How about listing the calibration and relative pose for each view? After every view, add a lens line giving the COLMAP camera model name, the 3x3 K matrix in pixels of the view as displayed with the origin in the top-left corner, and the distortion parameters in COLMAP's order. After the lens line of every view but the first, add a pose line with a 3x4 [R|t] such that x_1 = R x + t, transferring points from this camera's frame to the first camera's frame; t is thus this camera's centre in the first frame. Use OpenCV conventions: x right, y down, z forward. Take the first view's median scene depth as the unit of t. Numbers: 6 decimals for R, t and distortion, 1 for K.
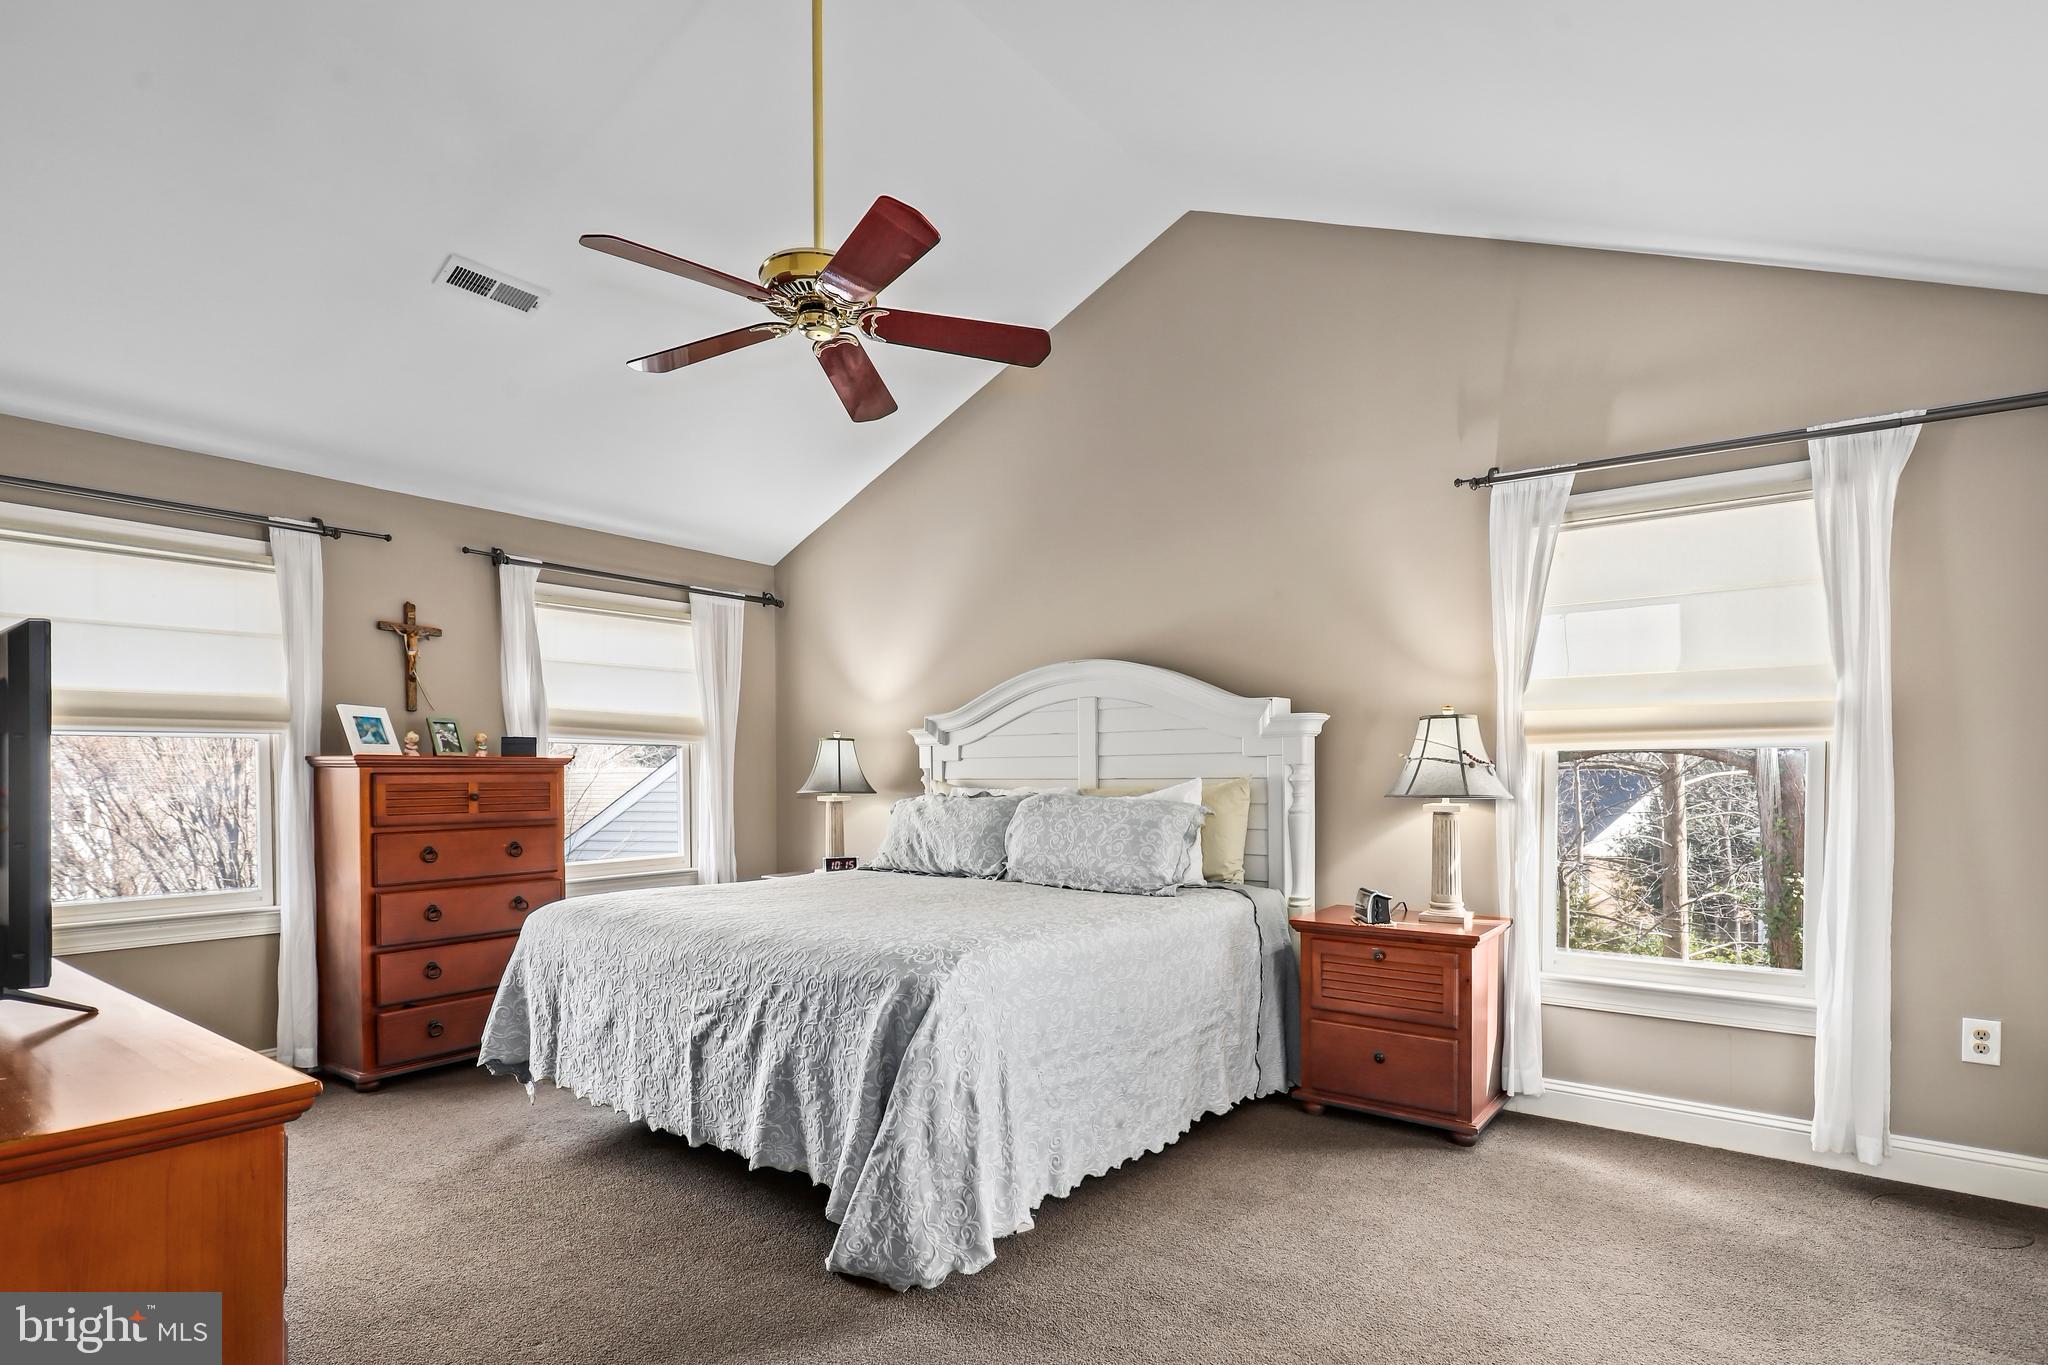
lens RADIAL K [[1046.6, 0, 1024.2], [0, 1046.6, 814.9], [0, 0, 1]] dist [-0.000600, -0.000063]
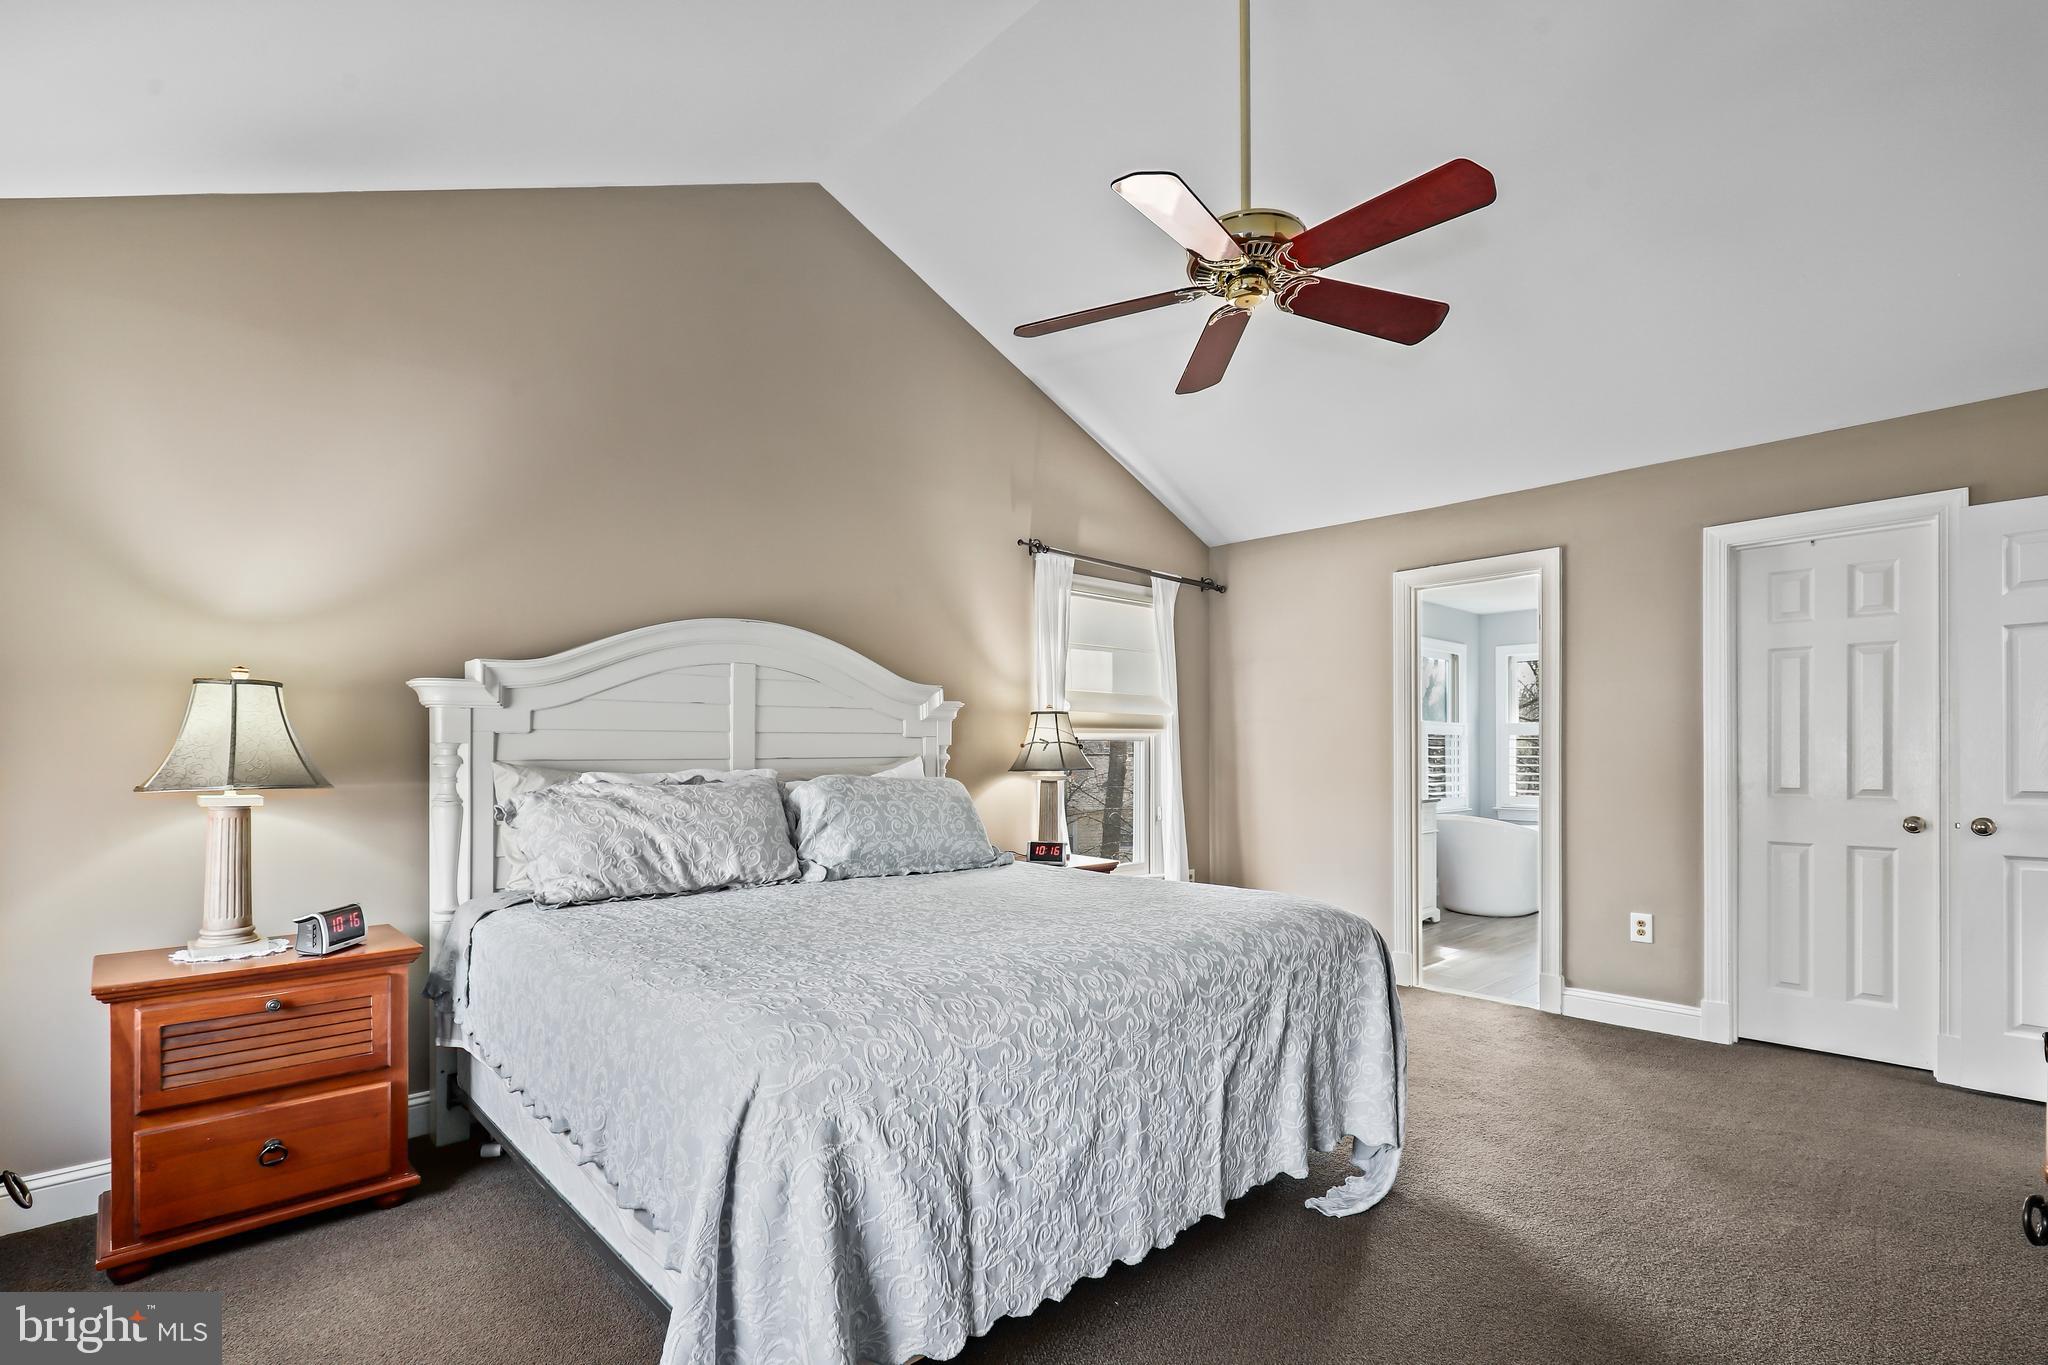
lens RADIAL K [[964.4, 0, 1019.6], [0, 964.4, 757.1], [0, 0, 1]] dist [-0.001150, -0.000181]
pose [[0.164211, -0.002944, 0.986421, -0.840151], [0.038715, 0.999244, -0.003462, -0.029759], [-0.985665, 0.038758, 0.164201, 0.801730]]
